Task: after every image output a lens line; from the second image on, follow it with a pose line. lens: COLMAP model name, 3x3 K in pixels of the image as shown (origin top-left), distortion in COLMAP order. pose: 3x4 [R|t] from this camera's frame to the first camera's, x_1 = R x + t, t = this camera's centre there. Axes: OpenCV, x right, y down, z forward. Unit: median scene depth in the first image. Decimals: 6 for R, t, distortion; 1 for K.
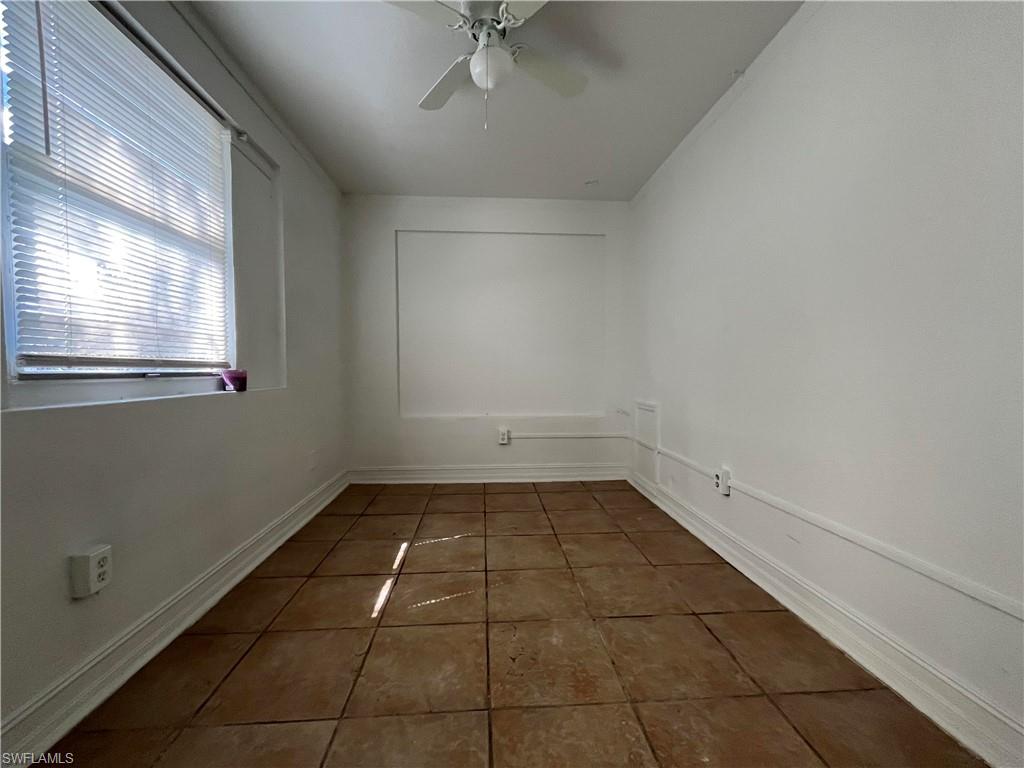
lens RADIAL K [[415.8, 0, 512.1], [0, 415.8, 385.9], [0, 0, 1]] dist [-0.000982, -0.000159]
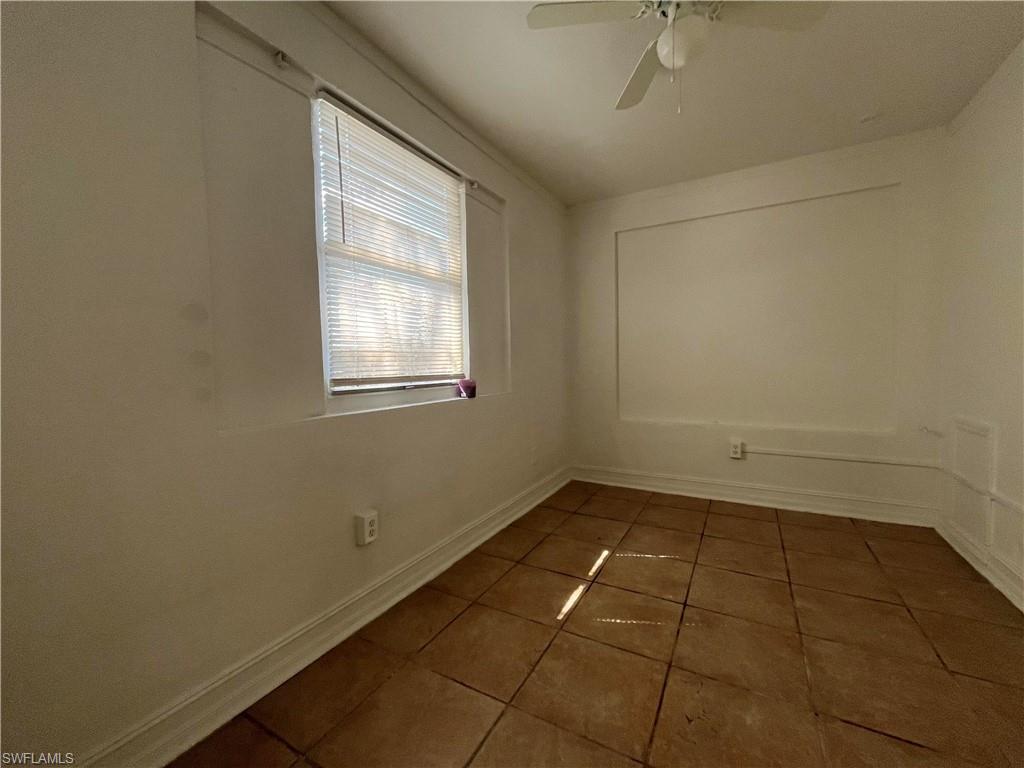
lens RADIAL K [[415.8, 0, 512.1], [0, 415.8, 385.9], [0, 0, 1]] dist [-0.000982, -0.000159]
pose [[0.833791, 0.015099, -0.551874, 0.120537], [-0.004040, 0.999766, 0.021249, -0.048462], [0.552066, -0.015488, 0.833657, 0.051776]]
